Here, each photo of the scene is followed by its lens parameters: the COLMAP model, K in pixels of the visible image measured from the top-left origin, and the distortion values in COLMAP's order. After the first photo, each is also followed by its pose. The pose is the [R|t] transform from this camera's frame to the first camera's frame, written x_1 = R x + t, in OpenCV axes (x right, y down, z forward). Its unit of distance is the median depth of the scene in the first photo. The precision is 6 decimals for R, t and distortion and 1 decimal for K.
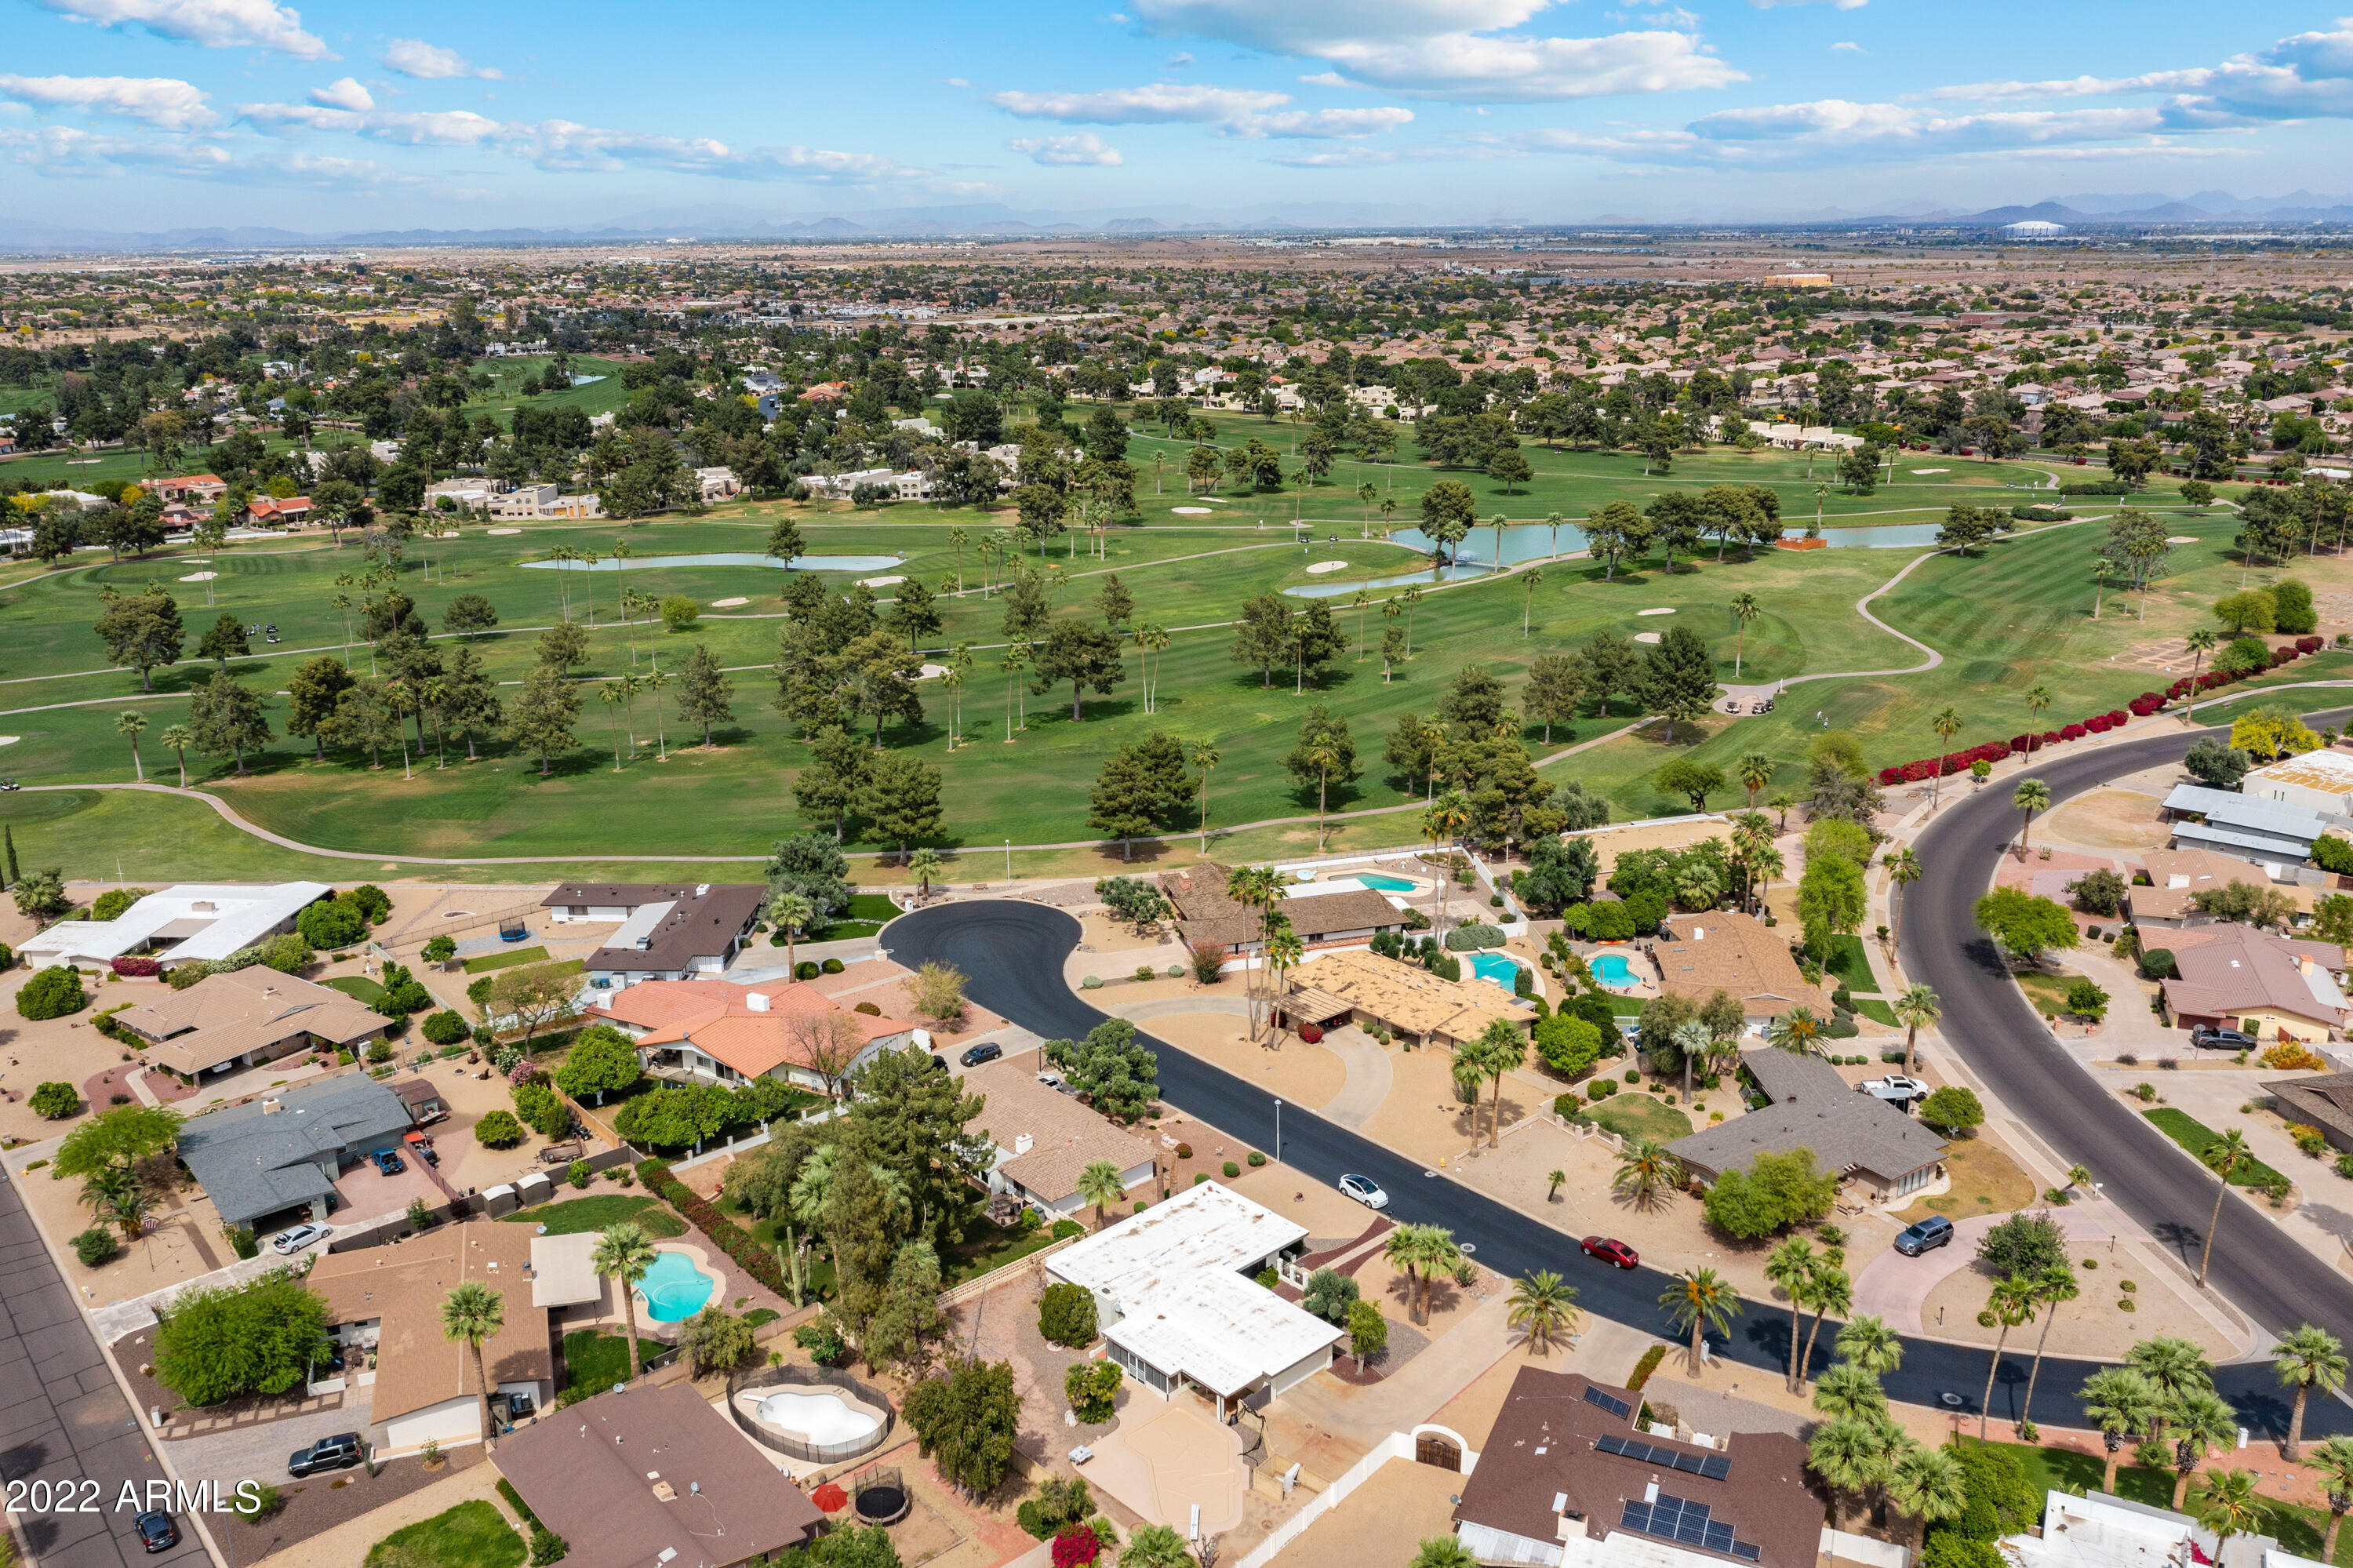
lens RADIAL K [[1851.8, 0, 1176.5], [0, 1851.8, 784.0], [0, 0, 1]] dist [-0.009929, 0.000711]
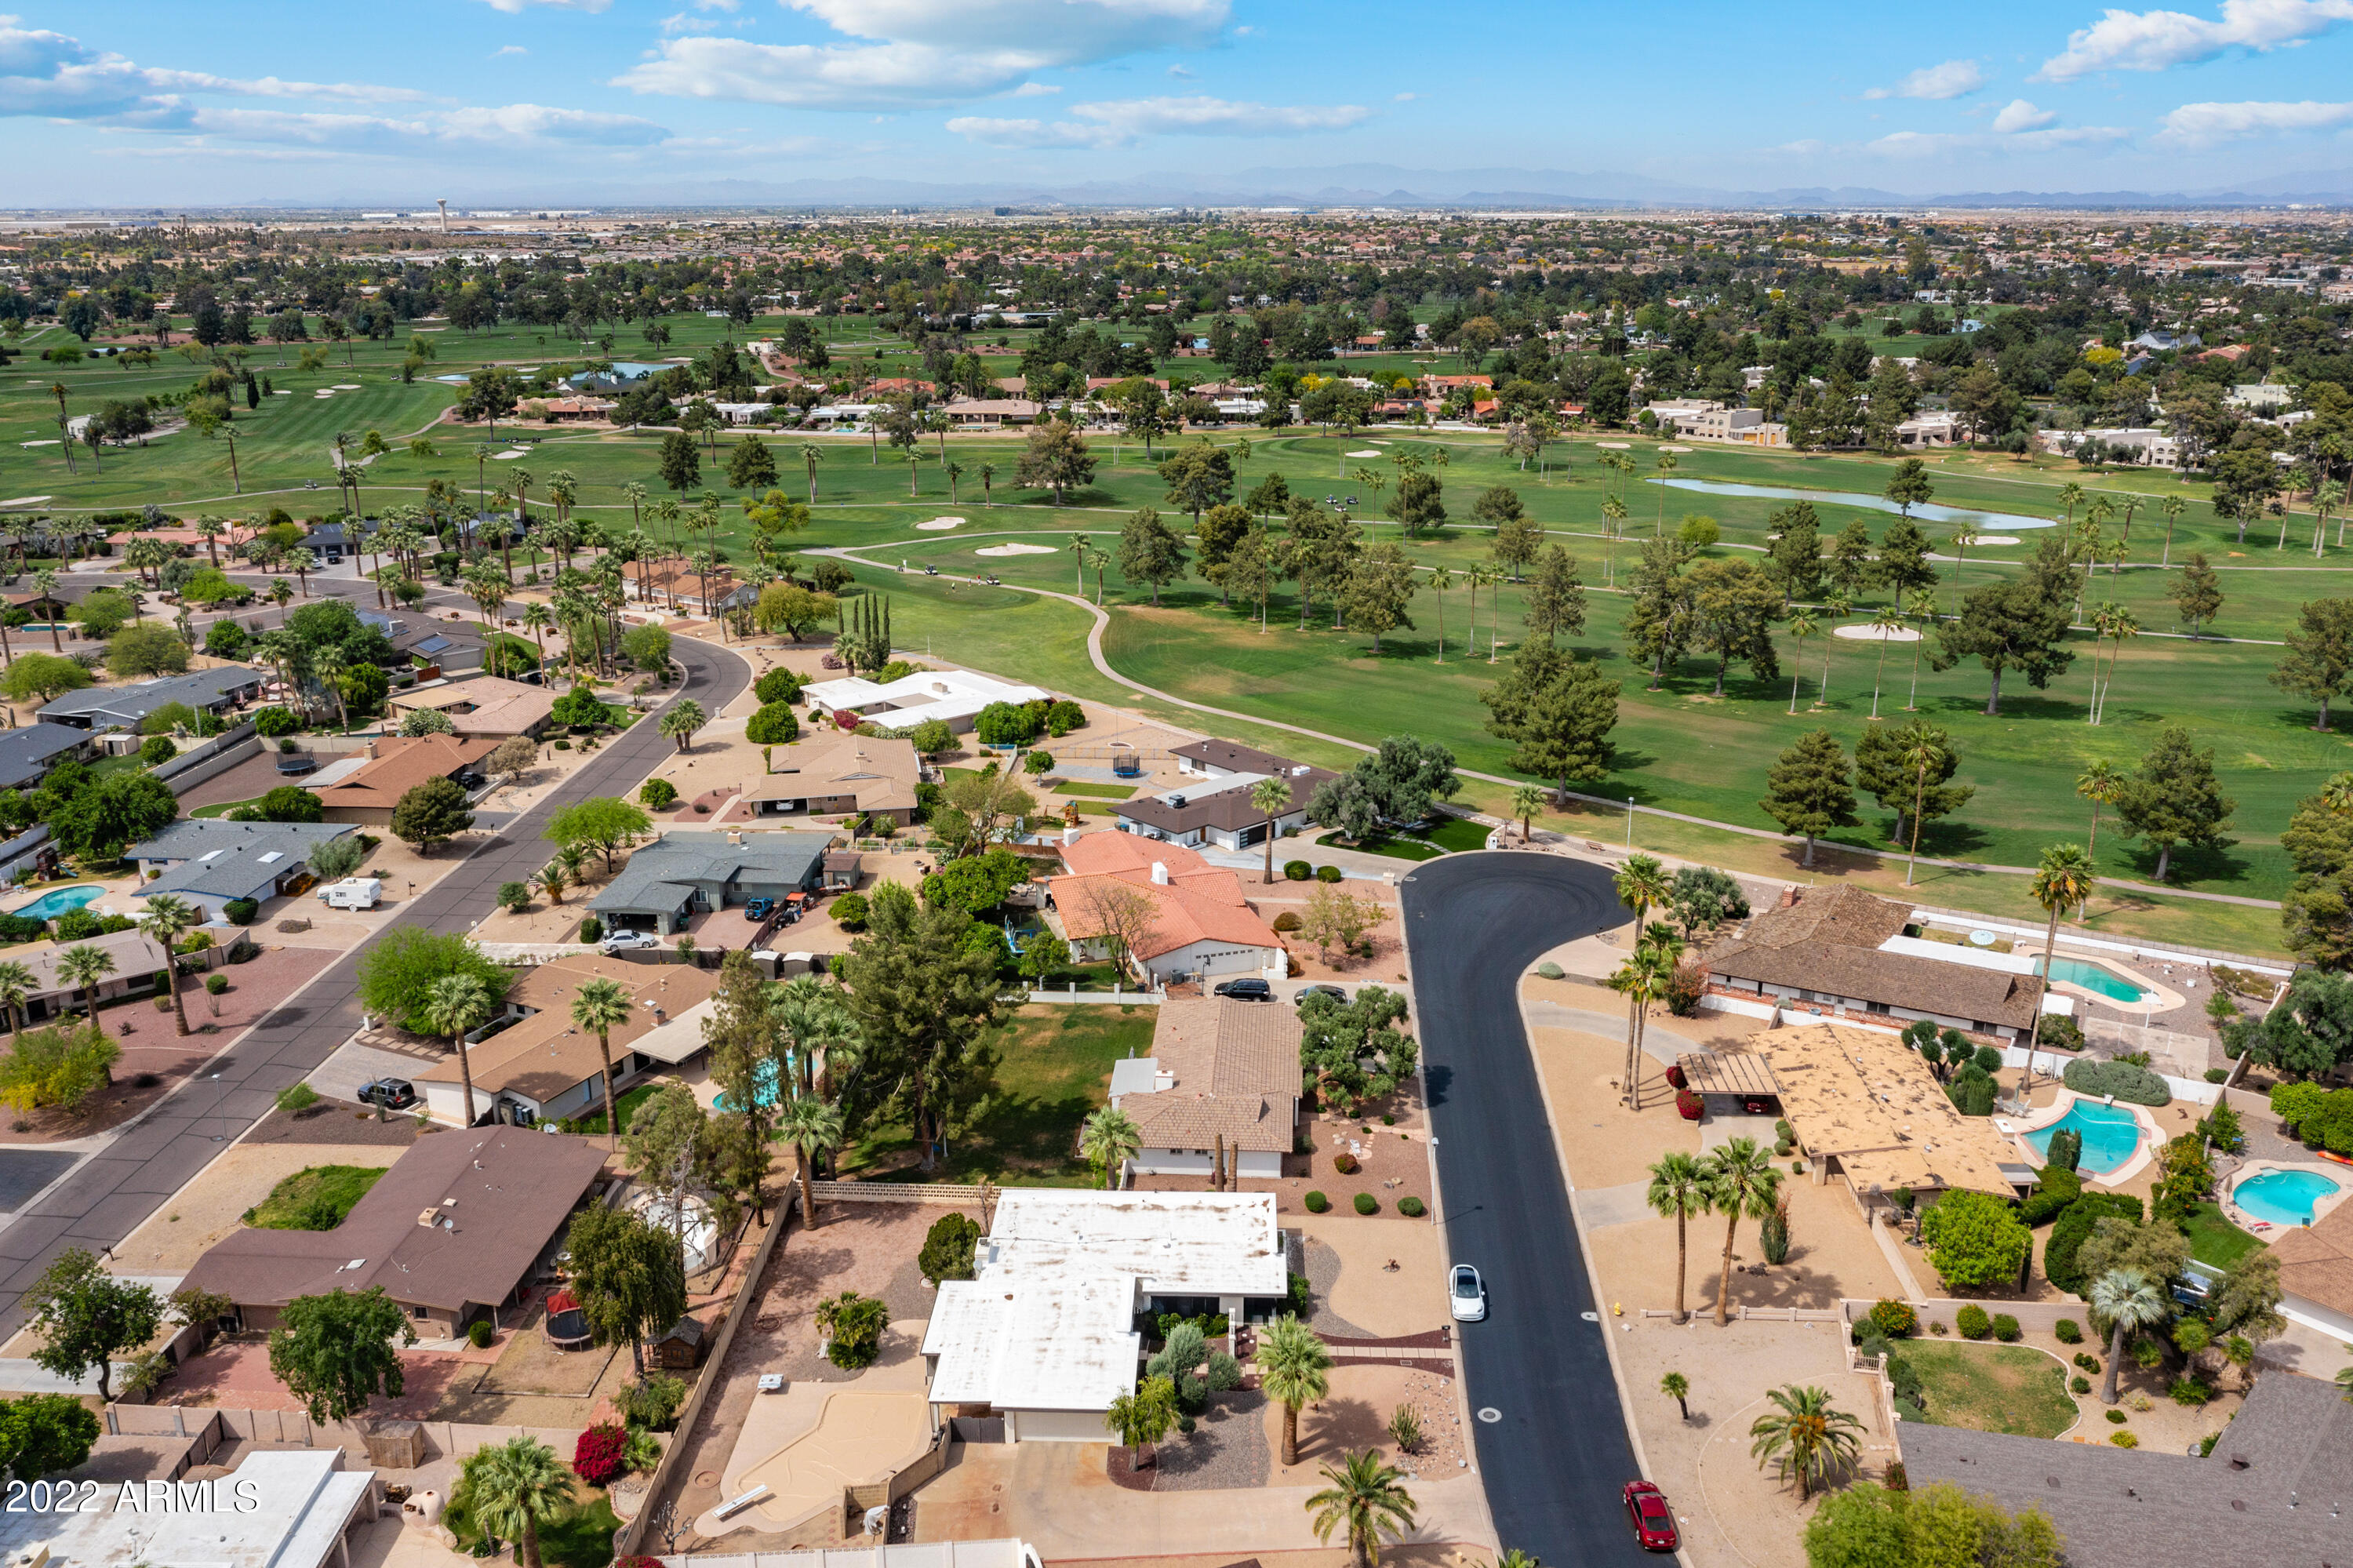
lens RADIAL K [[1889.0, 0, 1176.5], [0, 1889.0, 784.0], [0, 0, 1]] dist [-0.007350, -0.009874]
pose [[0.712766, 0.217352, -0.666876, 0.332060], [-0.208815, 0.973419, 0.094078, -0.012352], [0.669598, 0.072198, 0.739206, 0.263756]]
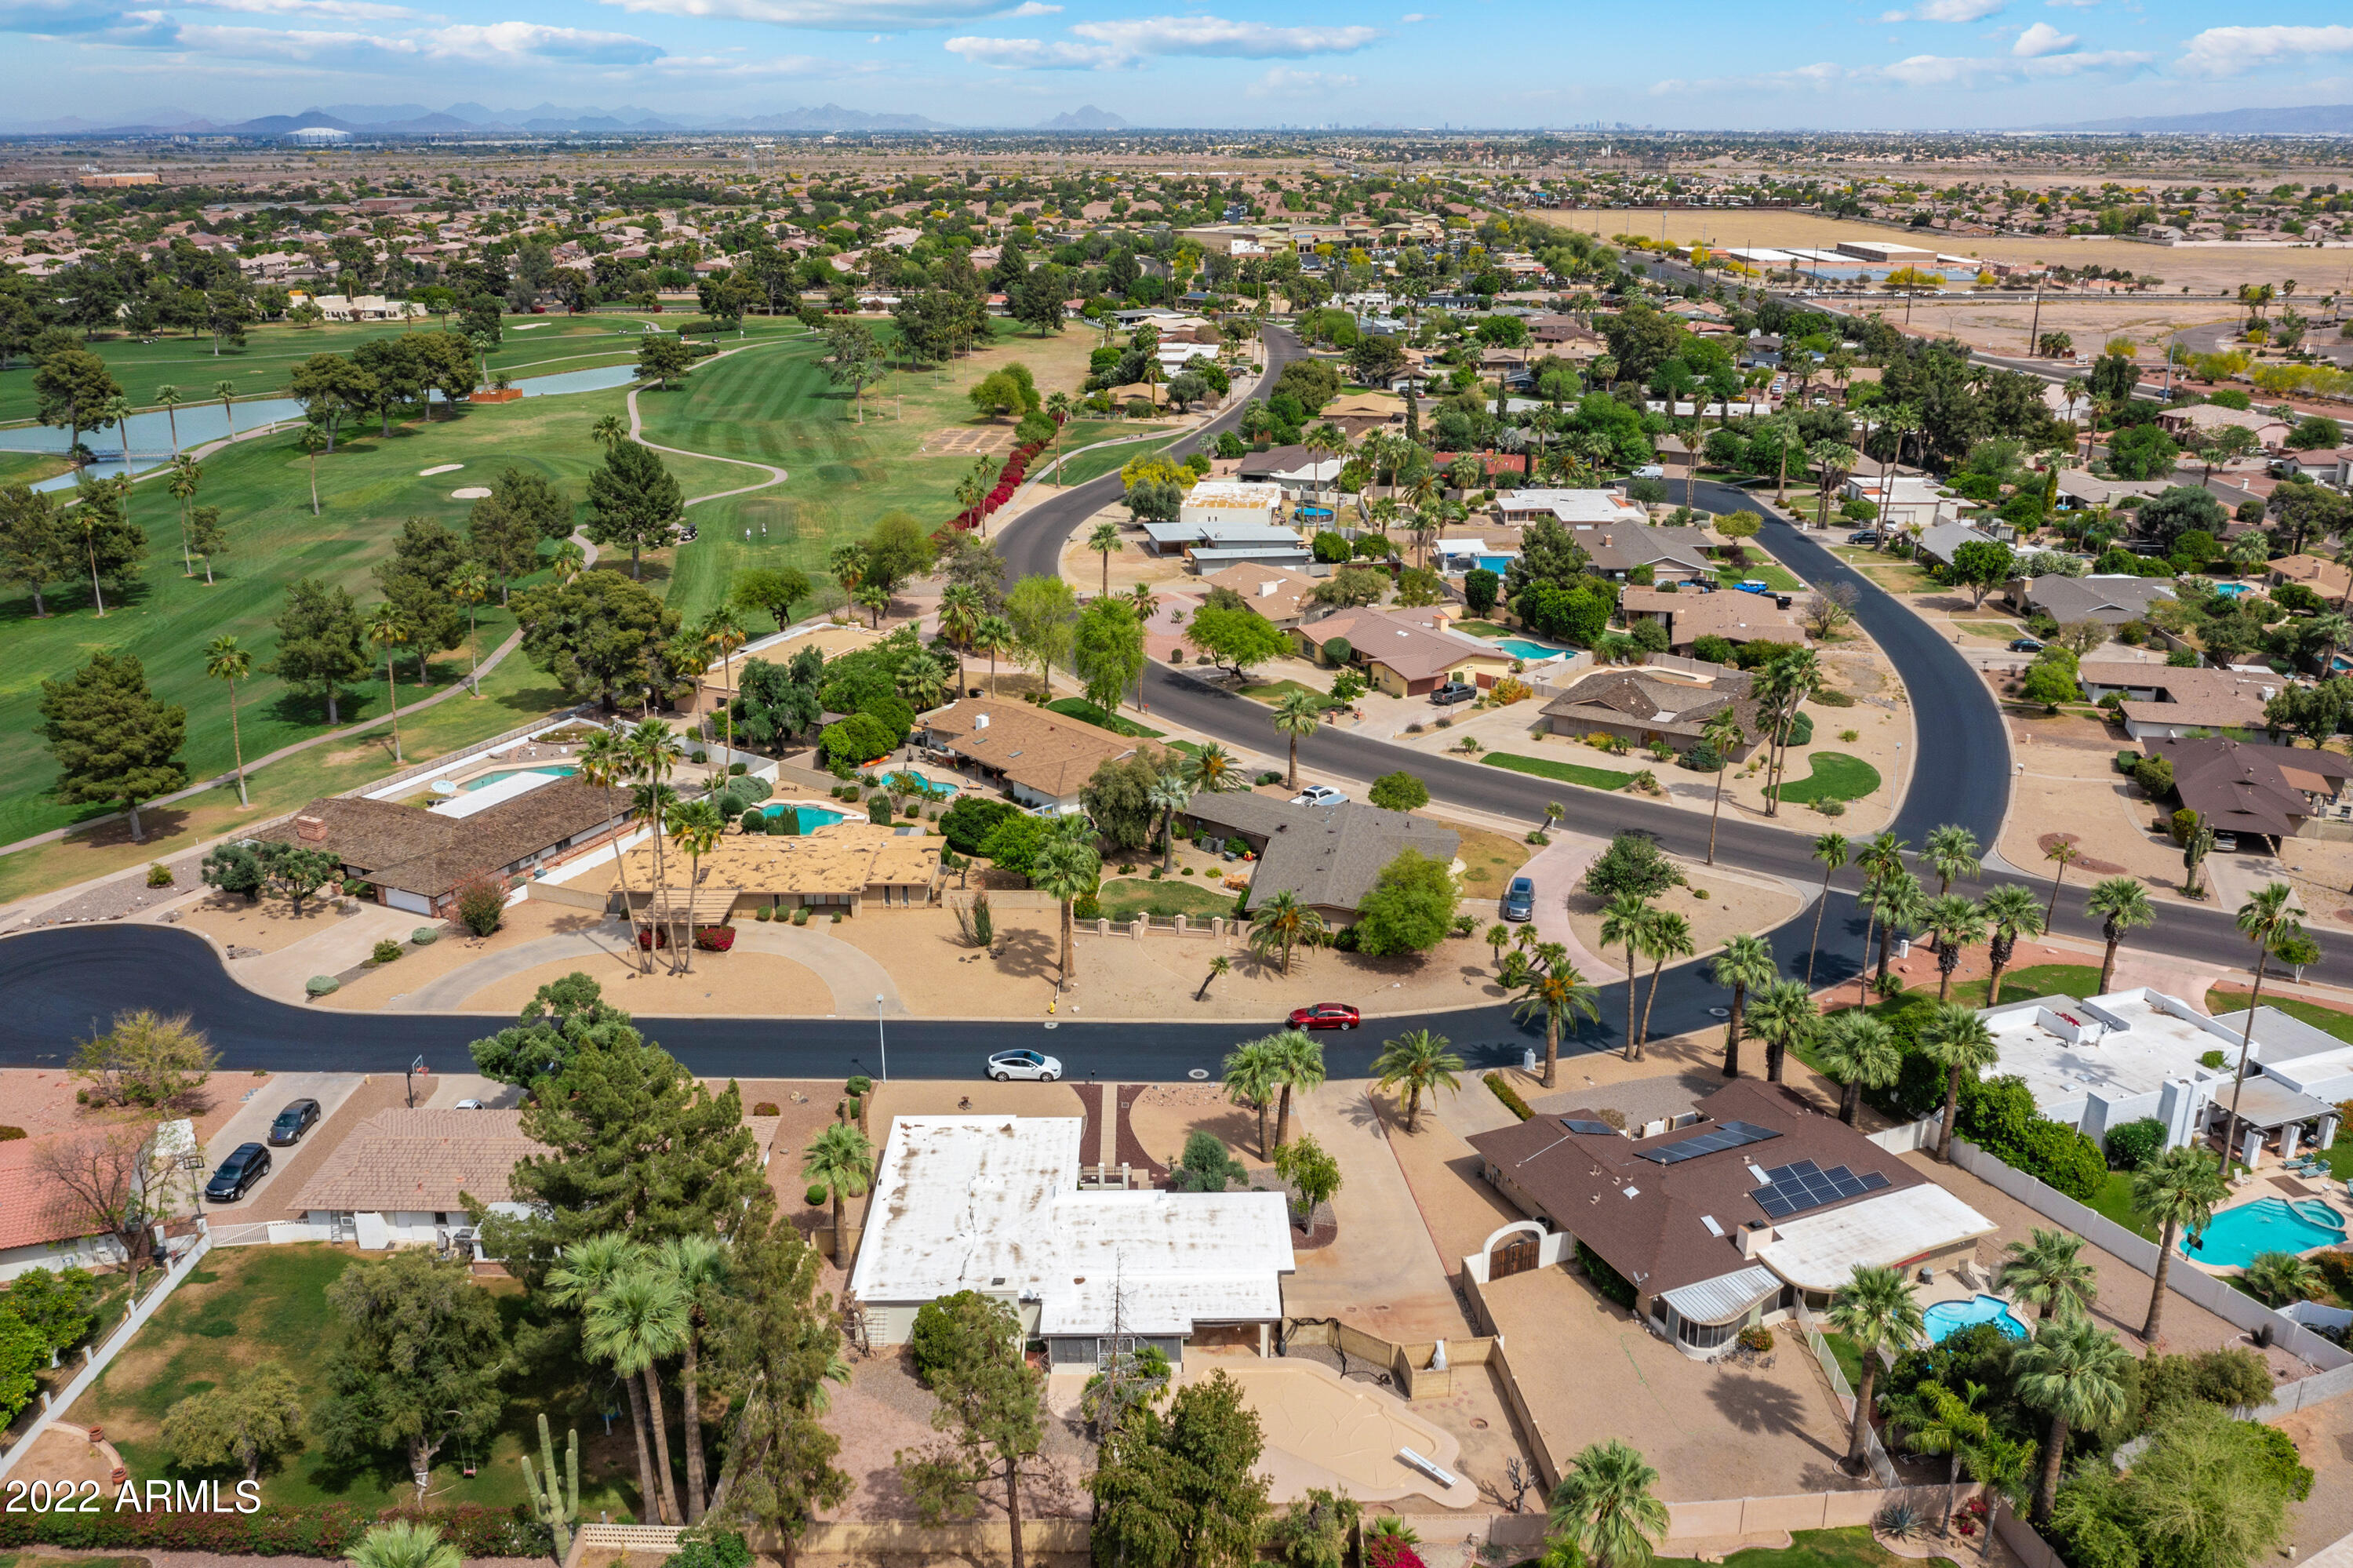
lens RADIAL K [[1889.0, 0, 1176.5], [0, 1889.0, 784.0], [0, 0, 1]] dist [-0.007350, -0.009874]
pose [[0.675863, -0.234228, 0.698818, -0.265382], [0.208102, 0.970224, 0.123931, 0.017008], [-0.707038, 0.061665, 0.704481, 0.286188]]
